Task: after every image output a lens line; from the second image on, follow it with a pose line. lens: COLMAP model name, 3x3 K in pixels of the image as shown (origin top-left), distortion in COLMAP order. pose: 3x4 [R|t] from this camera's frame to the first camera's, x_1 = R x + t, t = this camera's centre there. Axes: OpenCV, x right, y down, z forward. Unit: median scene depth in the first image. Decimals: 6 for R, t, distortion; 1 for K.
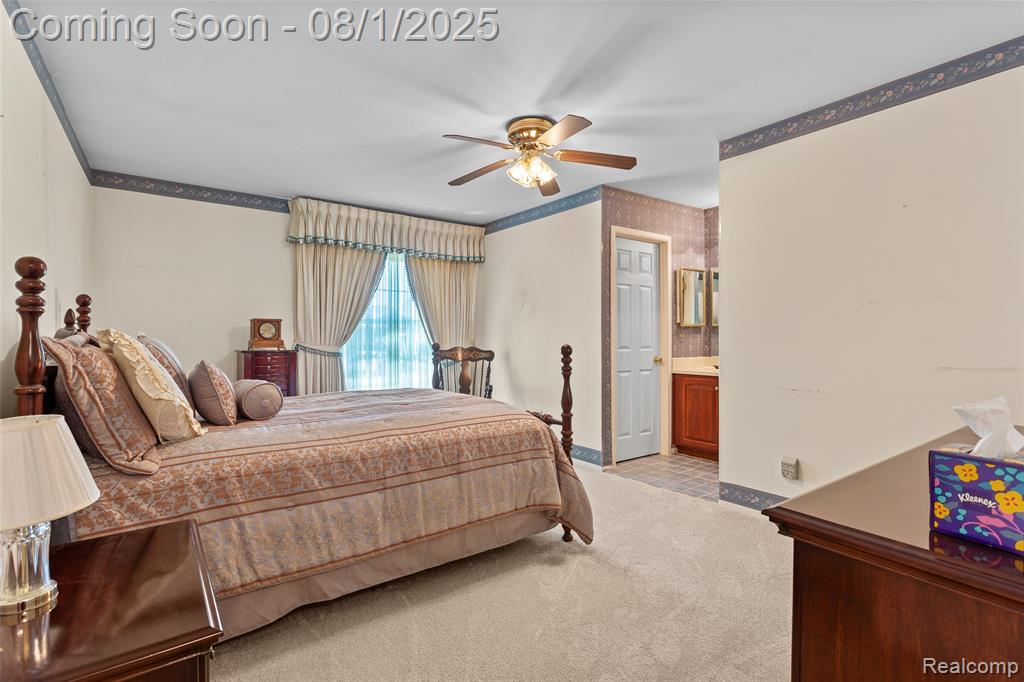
lens RADIAL K [[494.7, 0, 509.8], [0, 494.7, 338.4], [0, 0, 1]] dist [-0.003102, 0.002101]
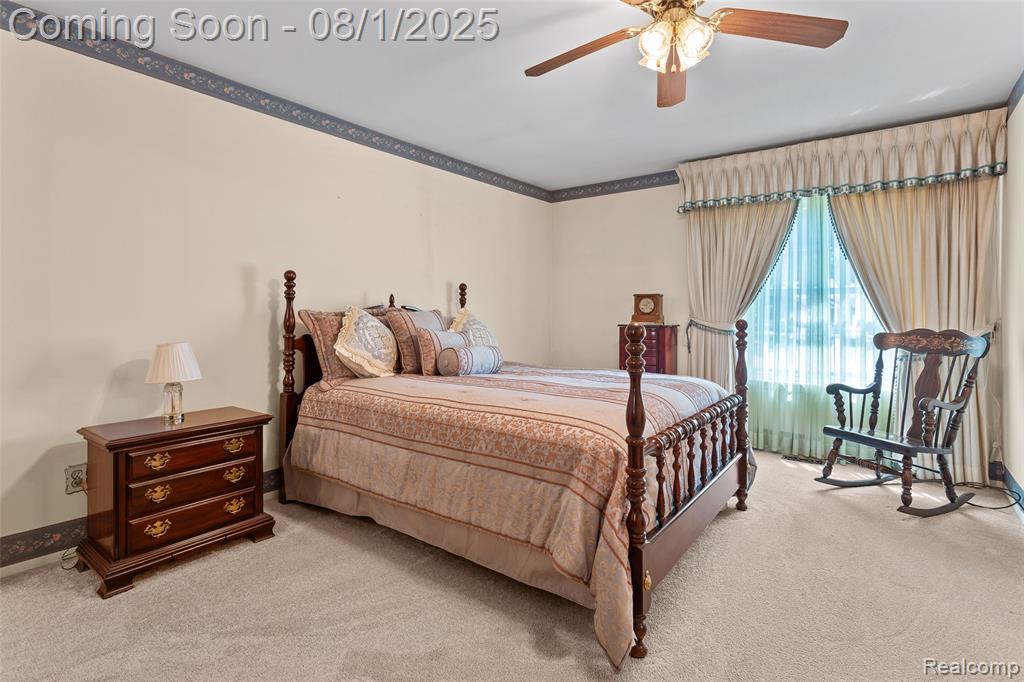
lens RADIAL K [[494.7, 0, 490.6], [0, 494.7, 311.3], [0, 0, 1]] dist [-0.003102, 0.002101]
pose [[0.265526, -0.000908, -0.964103, 0.369464], [-0.007227, 0.999970, -0.002933, 0.001162], [0.964077, 0.007746, 0.265512, 0.386671]]
